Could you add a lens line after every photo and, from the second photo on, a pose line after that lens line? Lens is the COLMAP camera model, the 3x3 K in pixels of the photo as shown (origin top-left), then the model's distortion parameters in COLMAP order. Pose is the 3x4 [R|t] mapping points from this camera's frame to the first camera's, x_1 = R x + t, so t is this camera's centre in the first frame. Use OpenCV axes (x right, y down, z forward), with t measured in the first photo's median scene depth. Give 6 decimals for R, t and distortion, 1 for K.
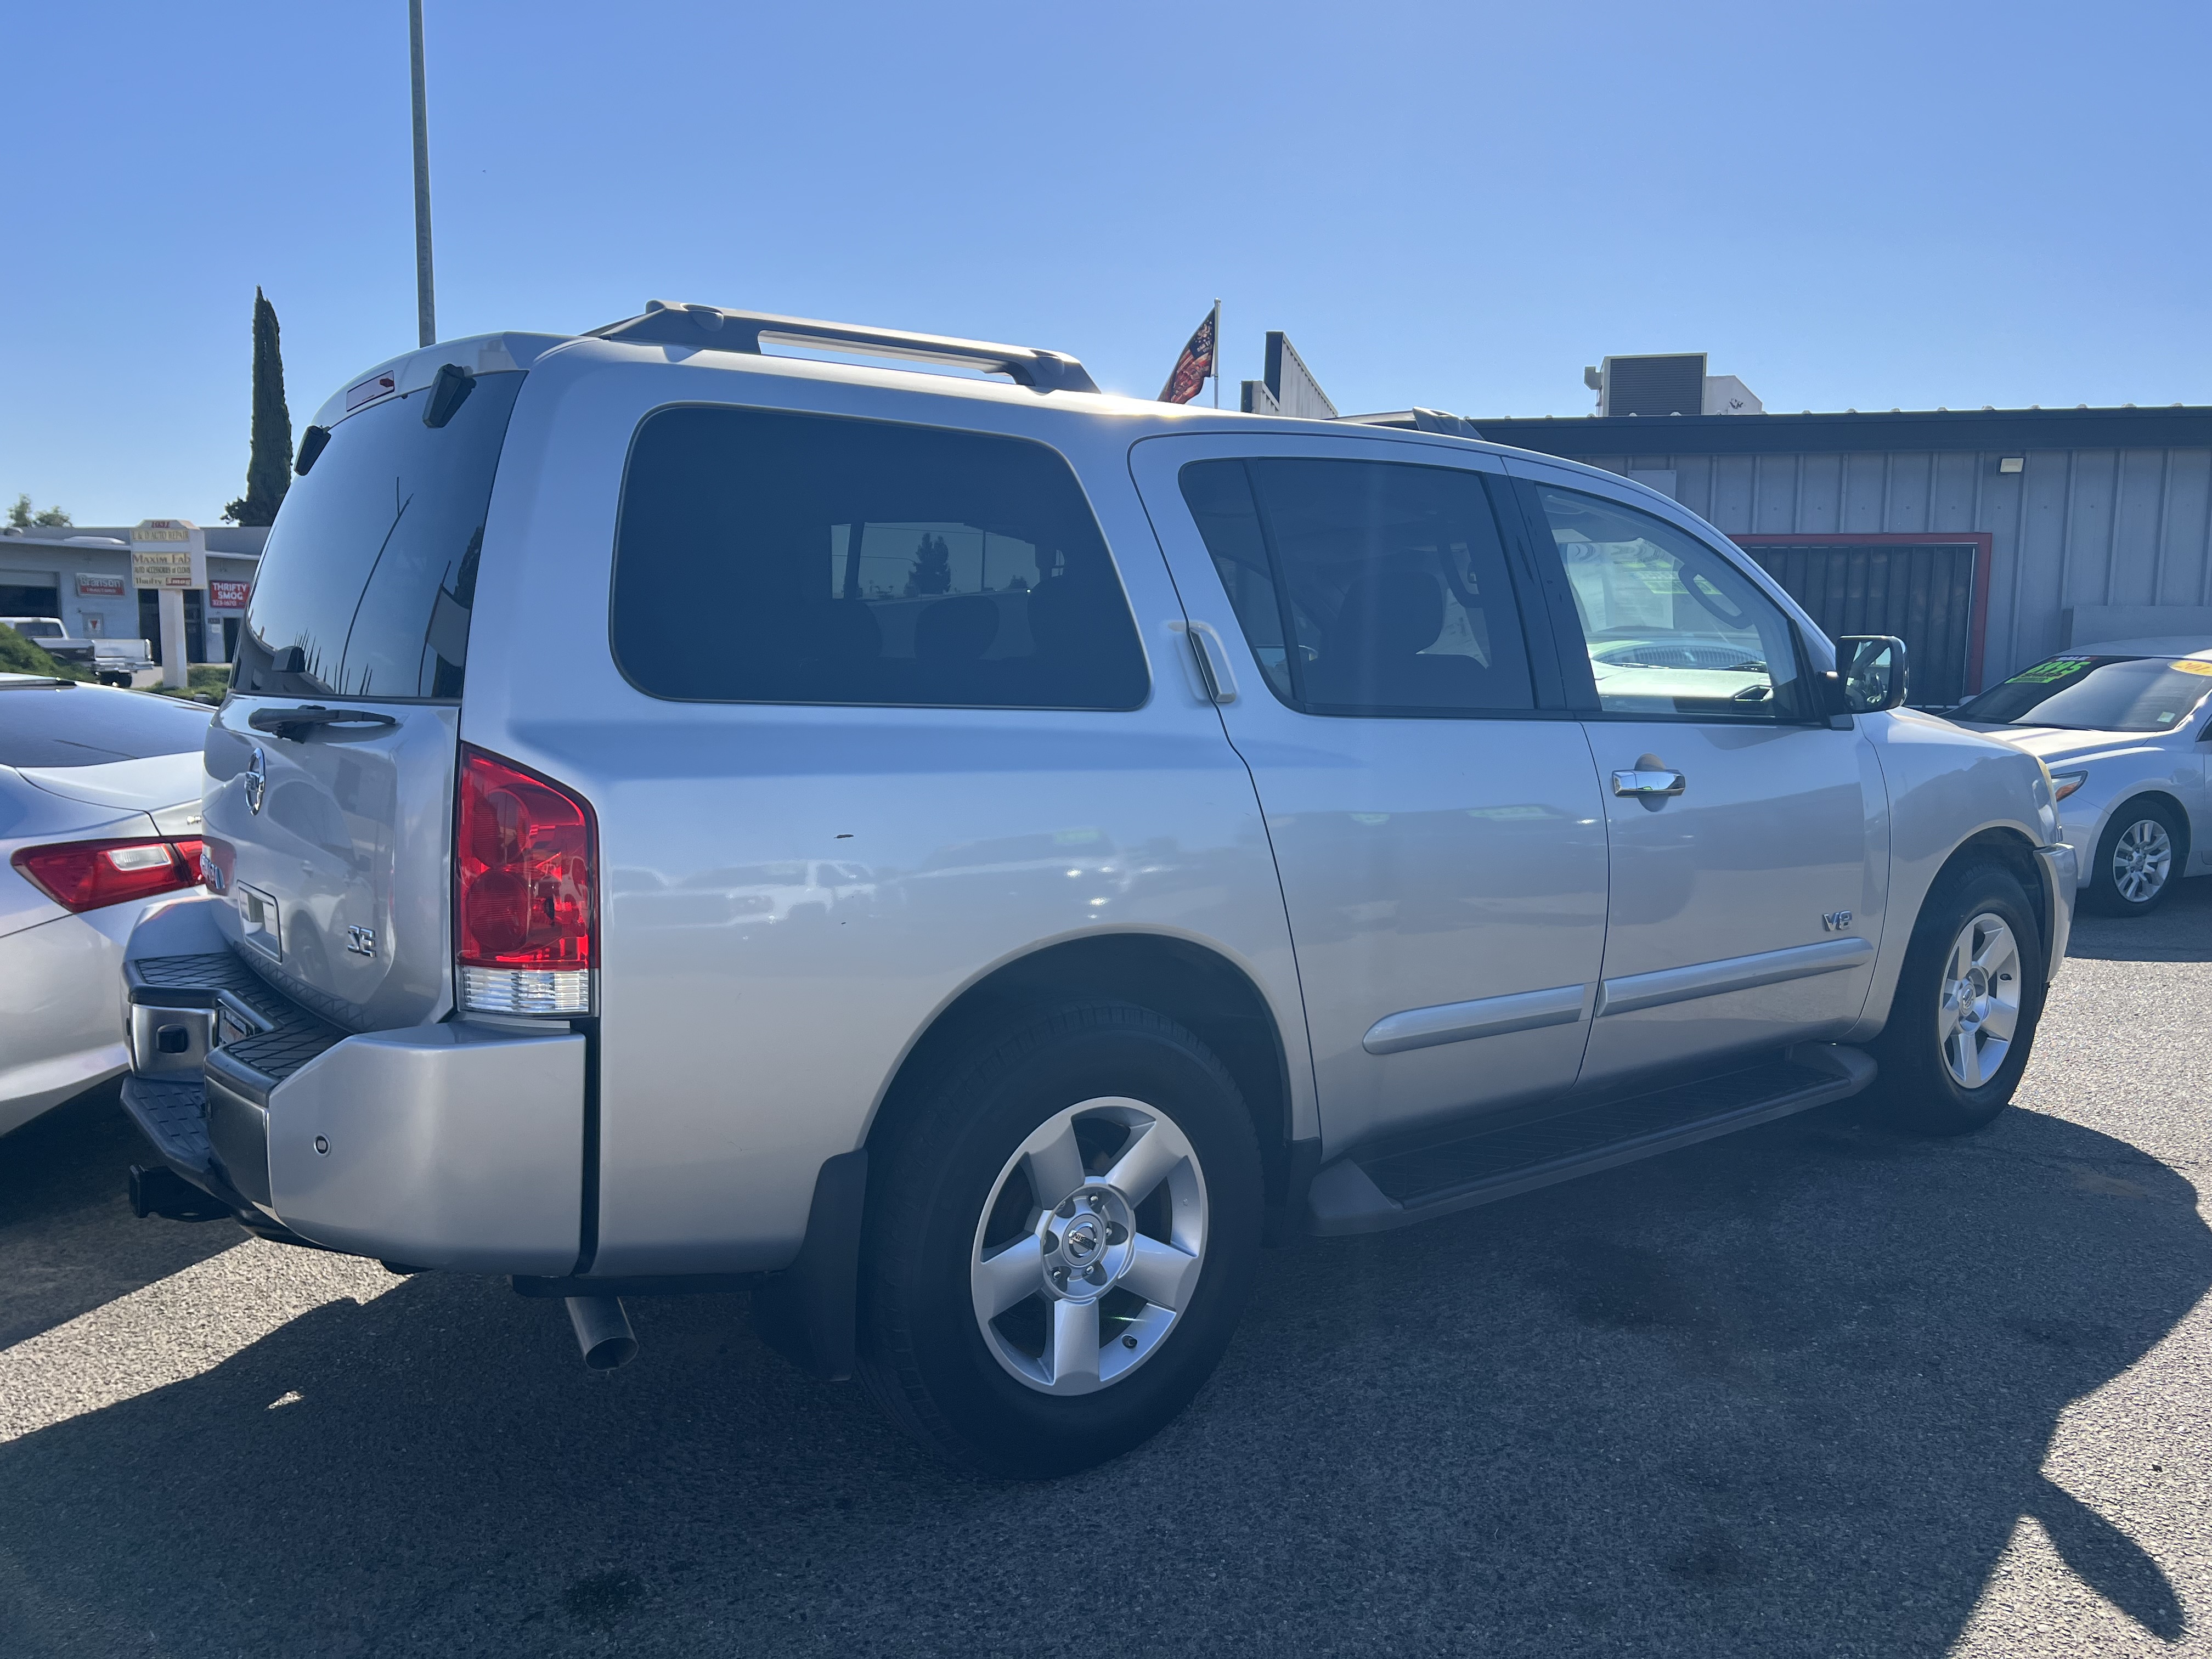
lens RADIAL K [[1678.8, 0, 1110.2], [0, 1678.8, 825.9], [0, 0, 1]] dist [0.045546, -0.052145]
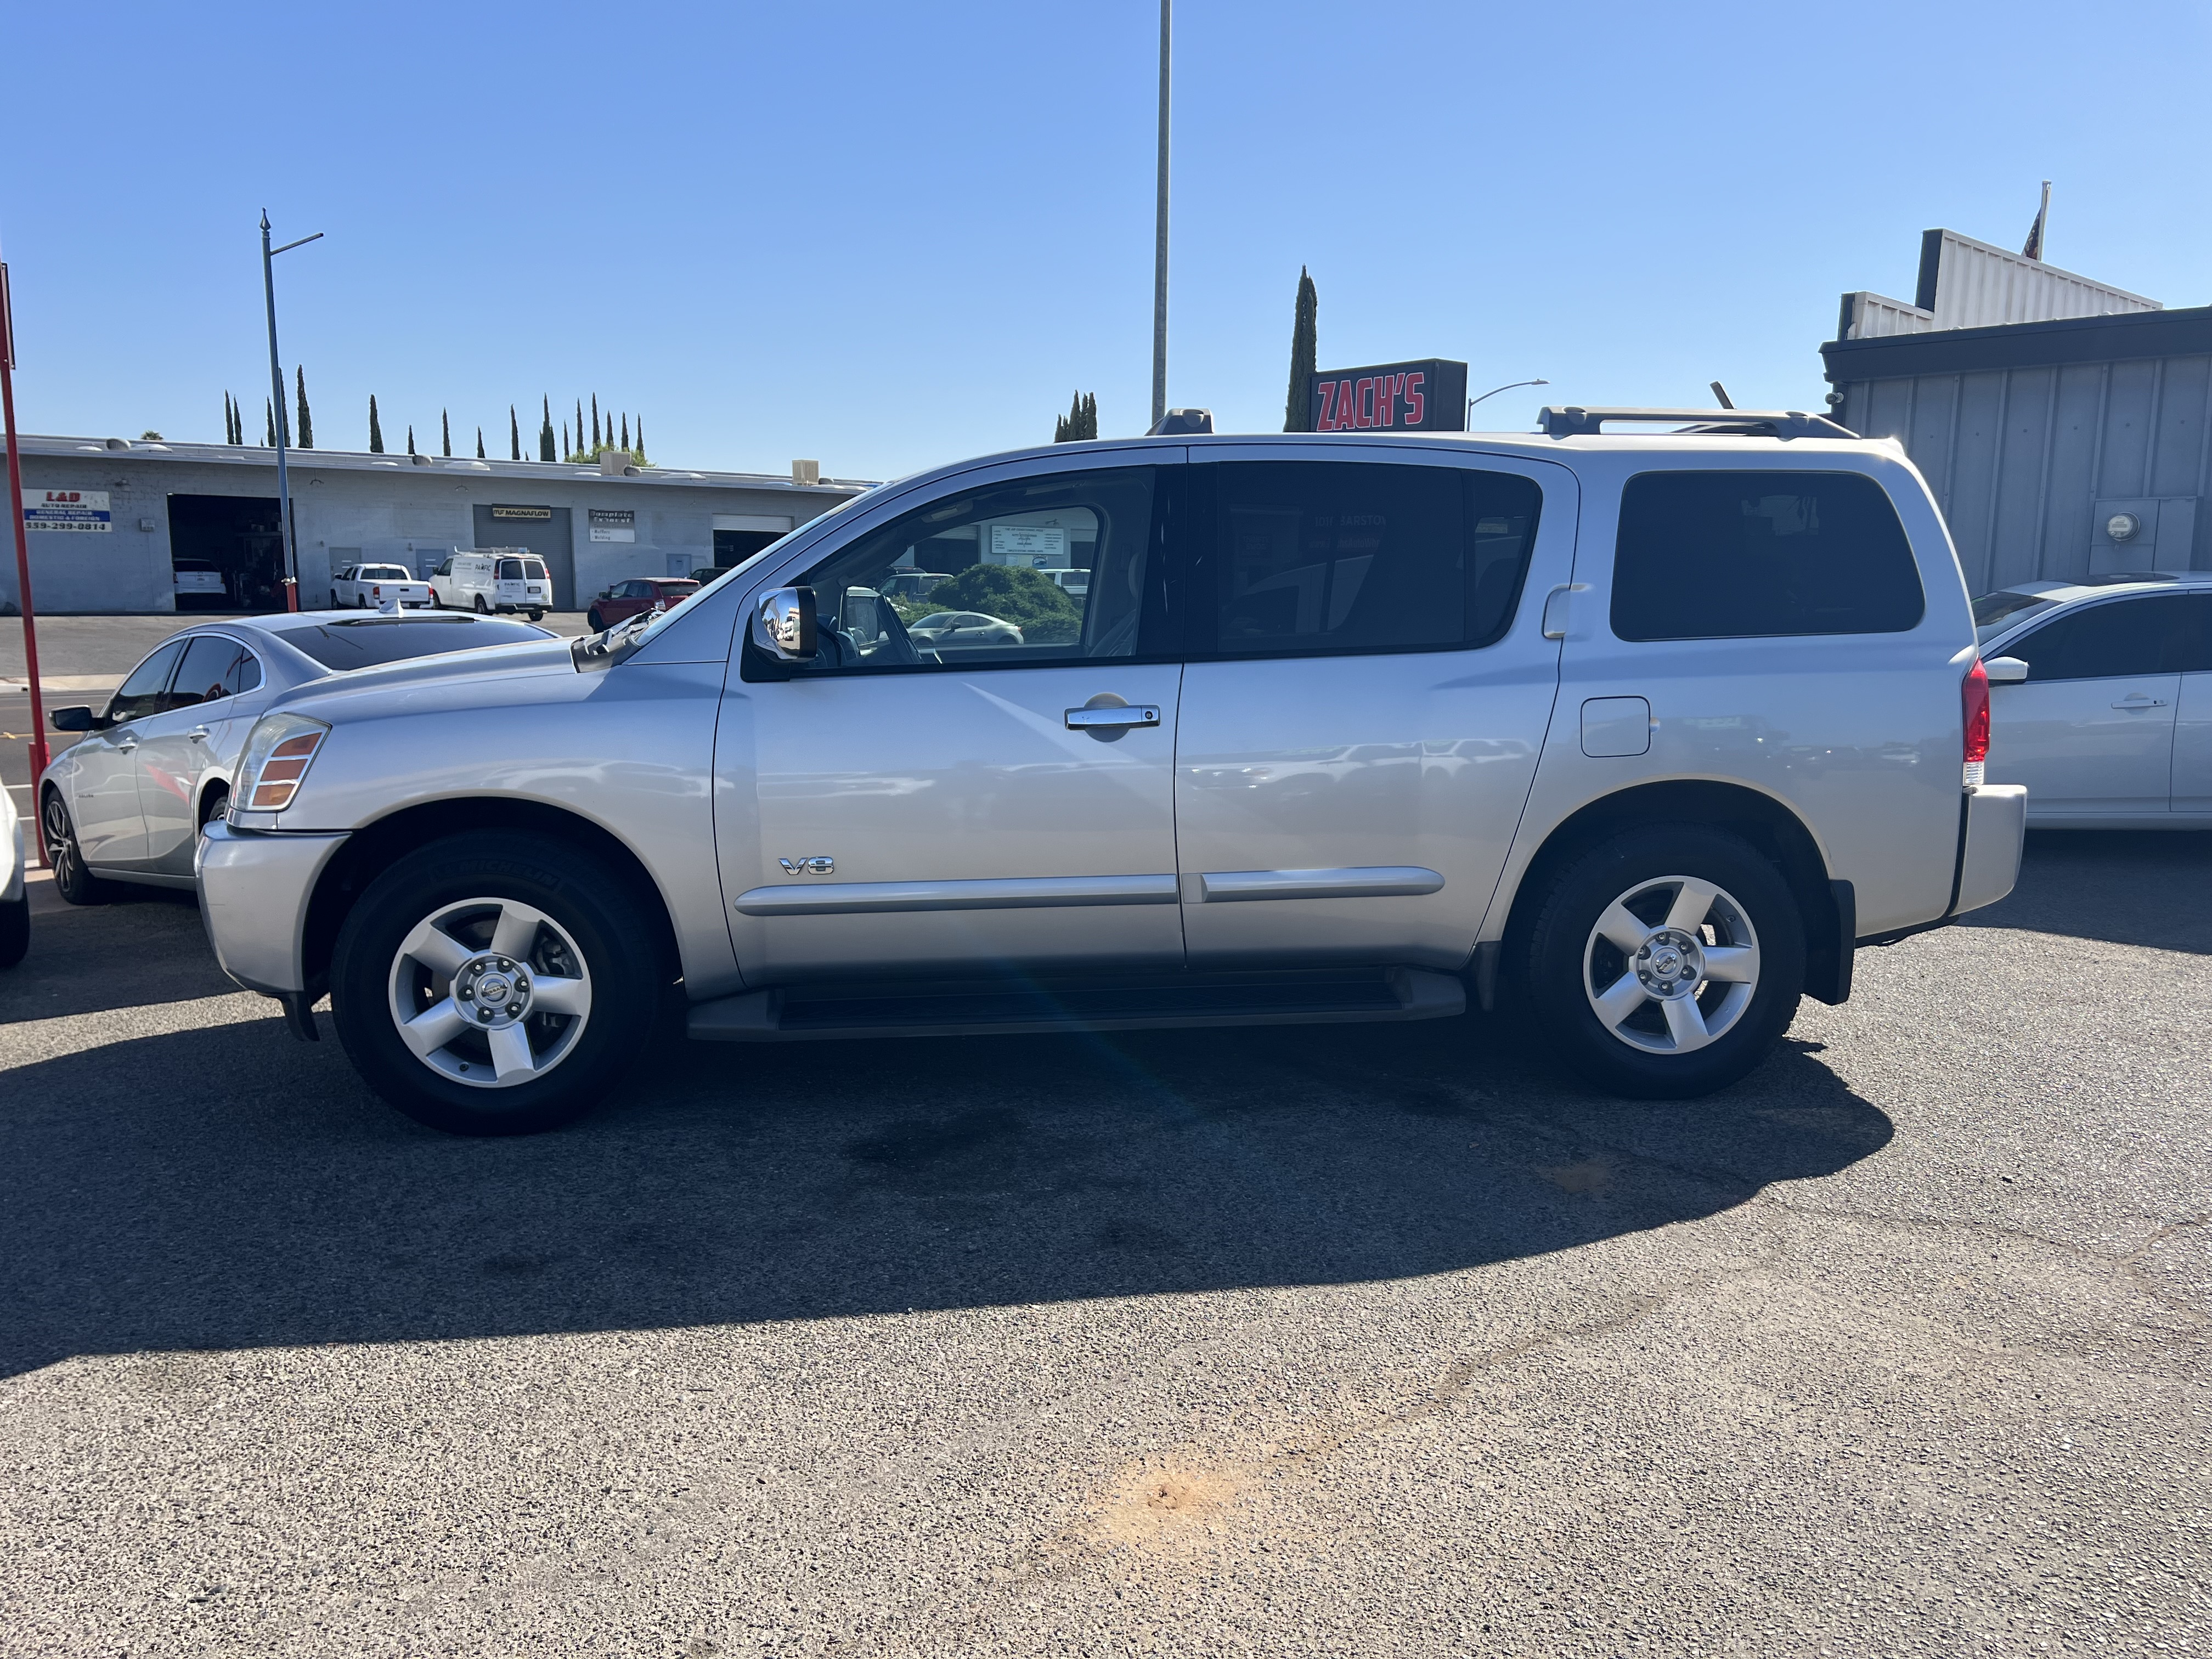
lens RADIAL K [[1678.8, 0, 1109.6], [0, 1678.8, 850.6], [0, 0, 1]] dist [0.045546, -0.052145]
pose [[0.821229, 0.088245, -0.563734, 1.073380], [-0.061288, 0.995895, 0.066611, -0.017087], [0.567298, -0.020152, 0.823266, 0.105091]]
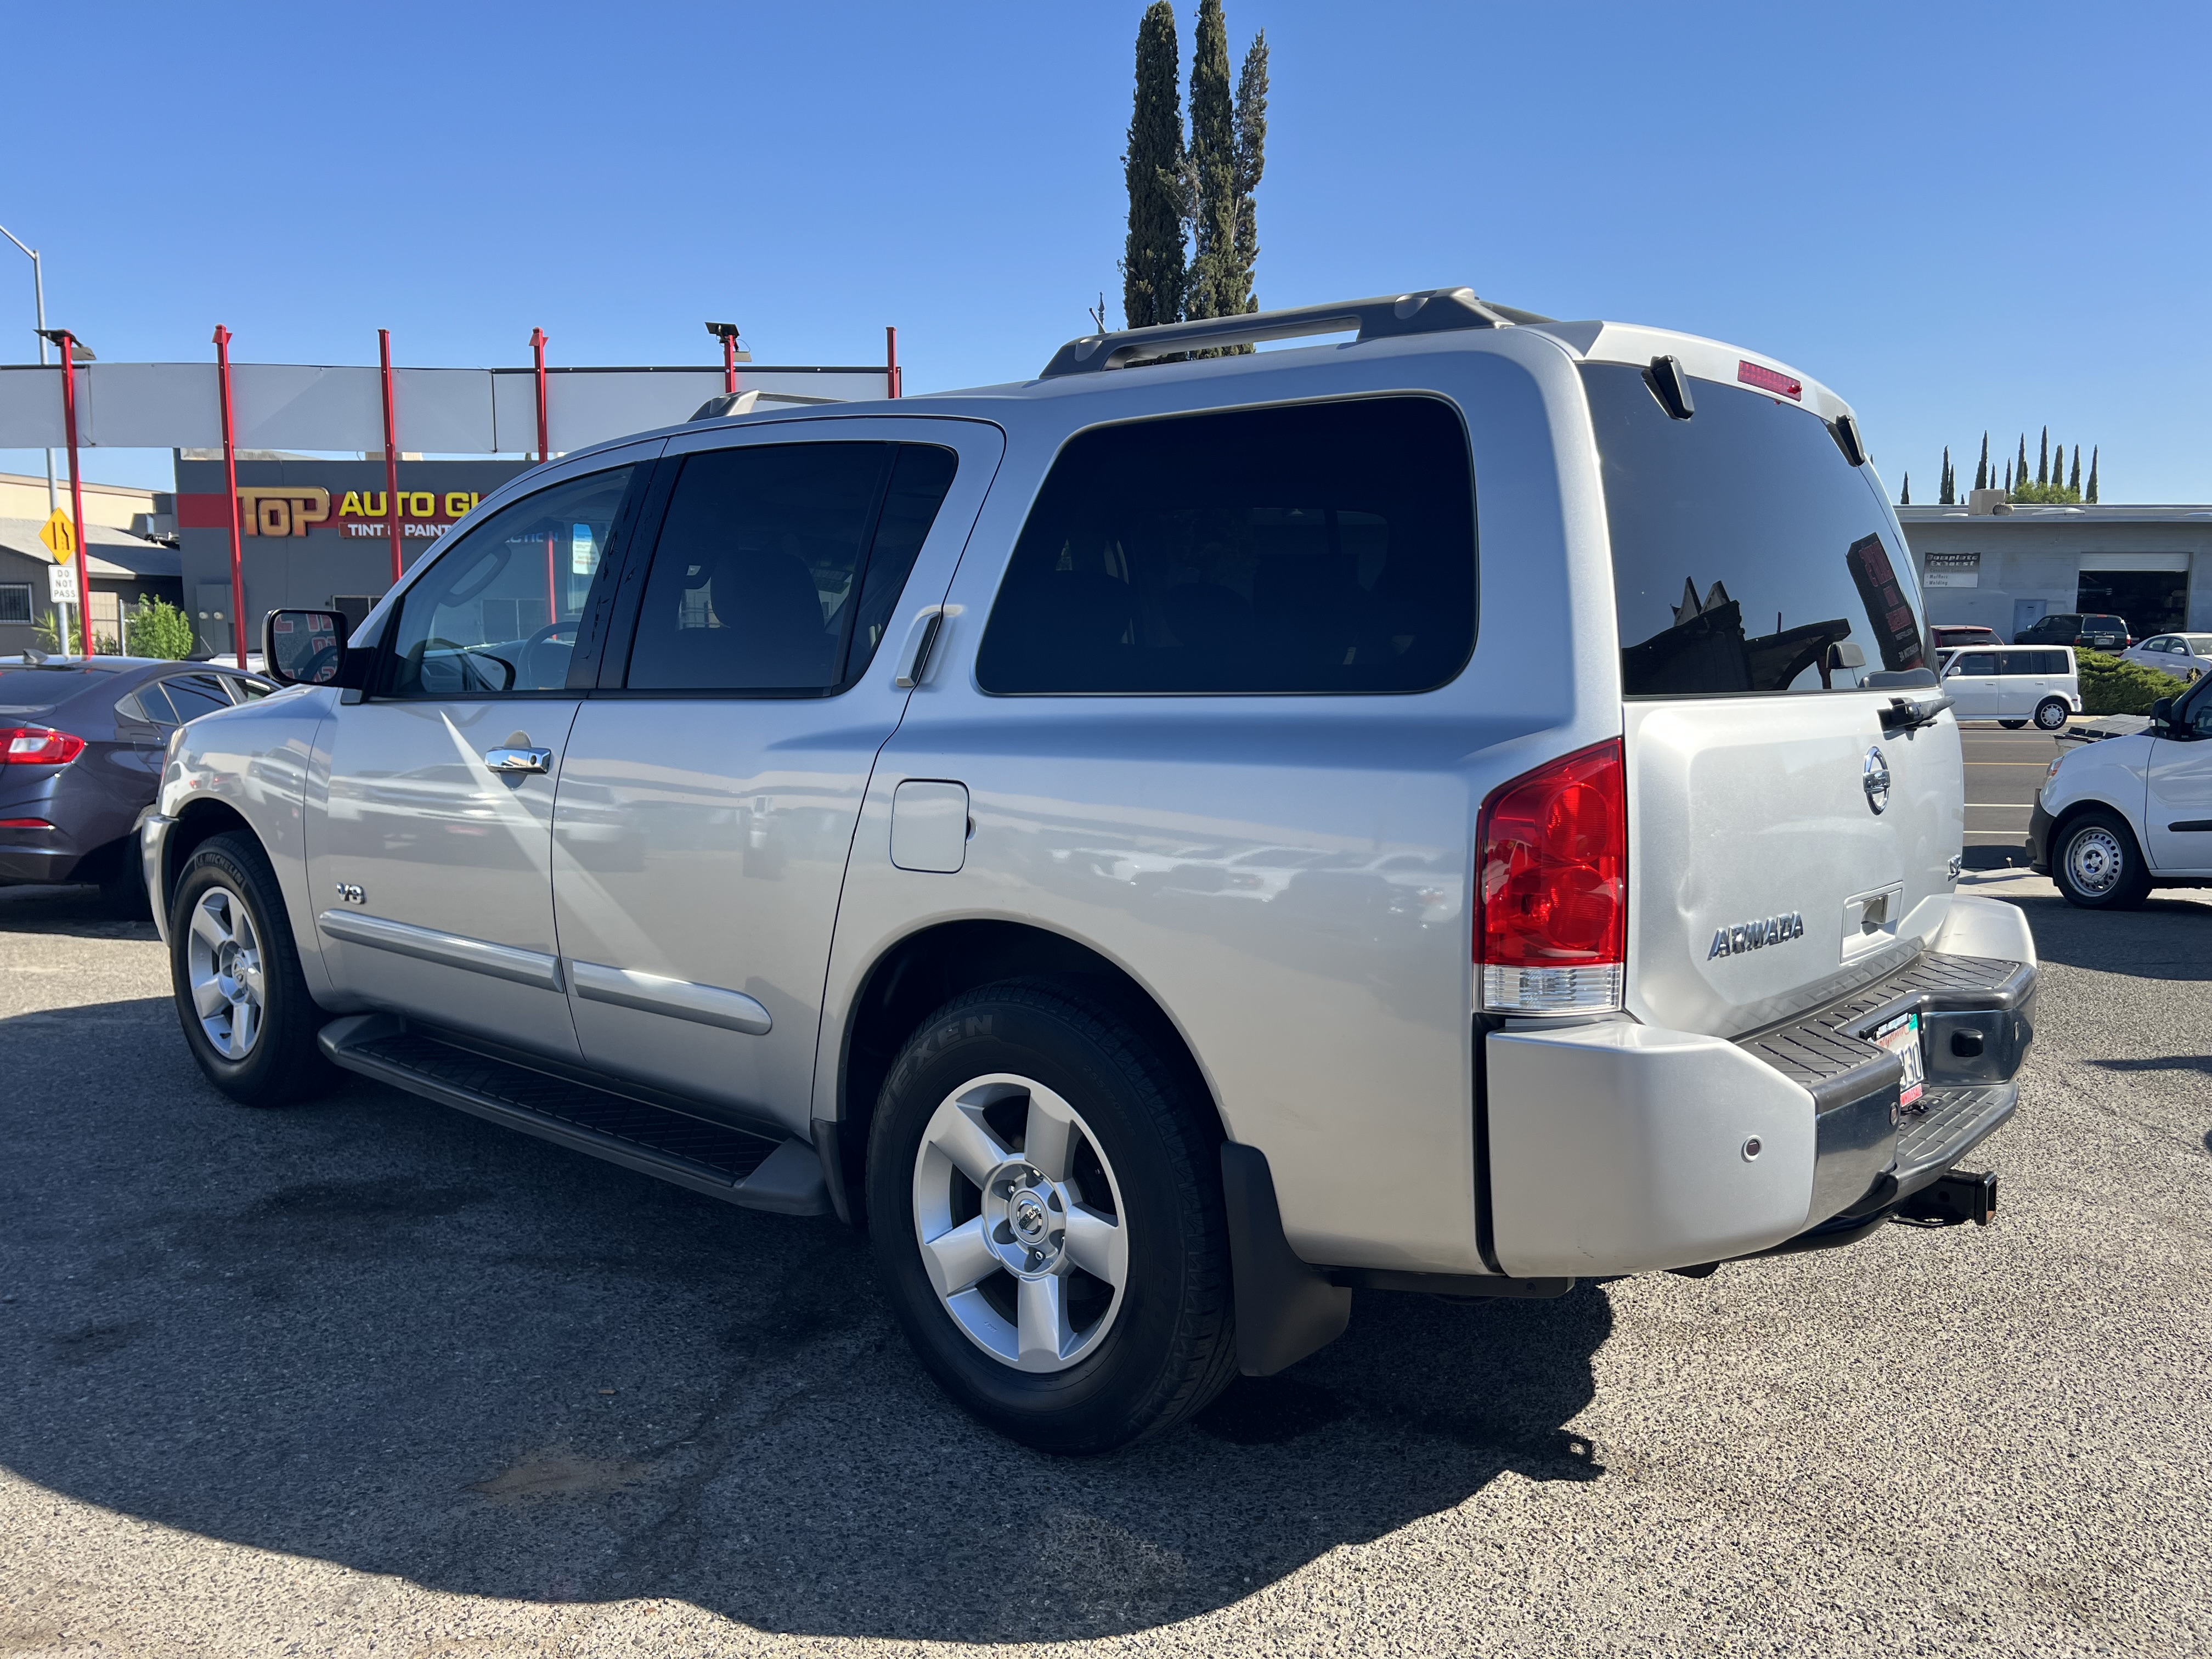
lens RADIAL K [[1678.8, 0, 1104.0], [0, 1678.8, 839.5], [0, 0, 1]] dist [0.045546, -0.052145]
pose [[0.156185, 0.121050, -0.980282, 1.465401], [-0.111840, 0.988246, 0.104215, -0.134316], [0.981376, 0.093358, 0.167887, 1.299120]]
